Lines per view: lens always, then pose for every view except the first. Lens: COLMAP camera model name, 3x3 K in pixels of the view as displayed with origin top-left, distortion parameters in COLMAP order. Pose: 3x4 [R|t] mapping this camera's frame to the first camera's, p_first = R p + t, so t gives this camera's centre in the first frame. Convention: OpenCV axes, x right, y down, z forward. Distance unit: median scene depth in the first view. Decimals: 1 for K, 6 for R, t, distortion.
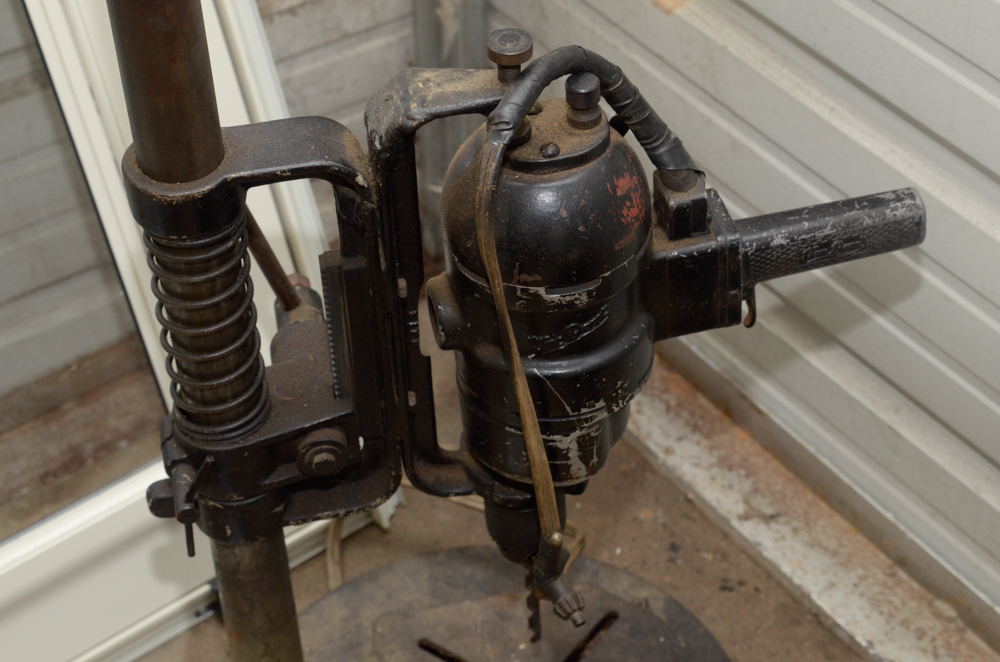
lens RADIAL K [[2078.8, 0, 500.0], [0, 2078.8, 331.0], [0, 0, 1]] dist [0.023390, 0.062855]
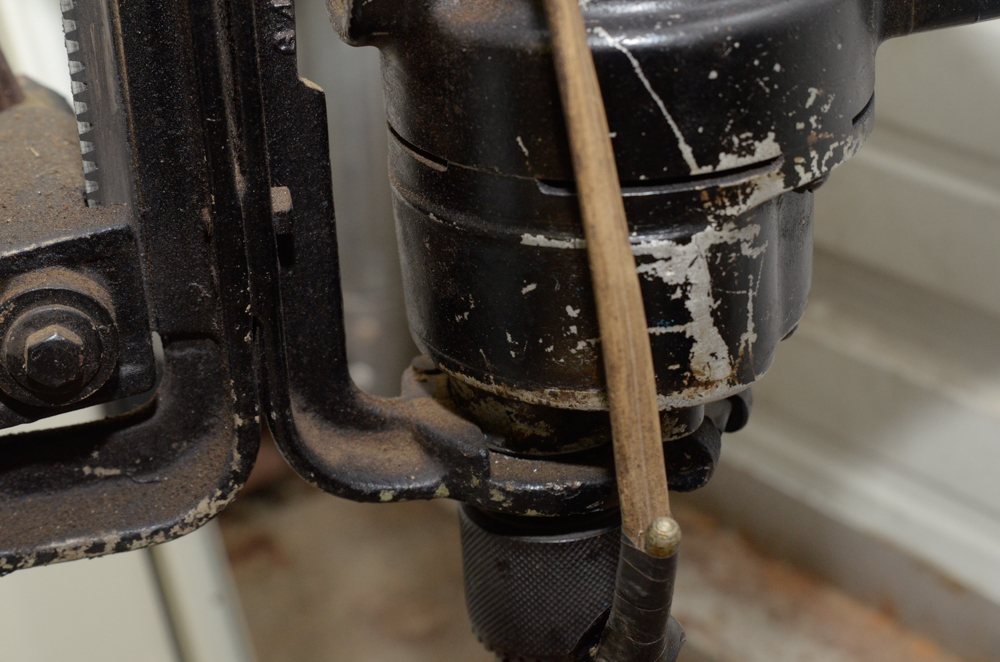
lens RADIAL K [[2367.2, 0, 500.0], [0, 2367.2, 331.0], [0, 0, 1]] dist [-0.031812, 0.058546]
pose [[0.998727, -0.029971, 0.040569, -0.019789], [0.039453, 0.965308, -0.258116, 0.176370], [-0.031425, 0.259388, 0.965262, 0.576351]]
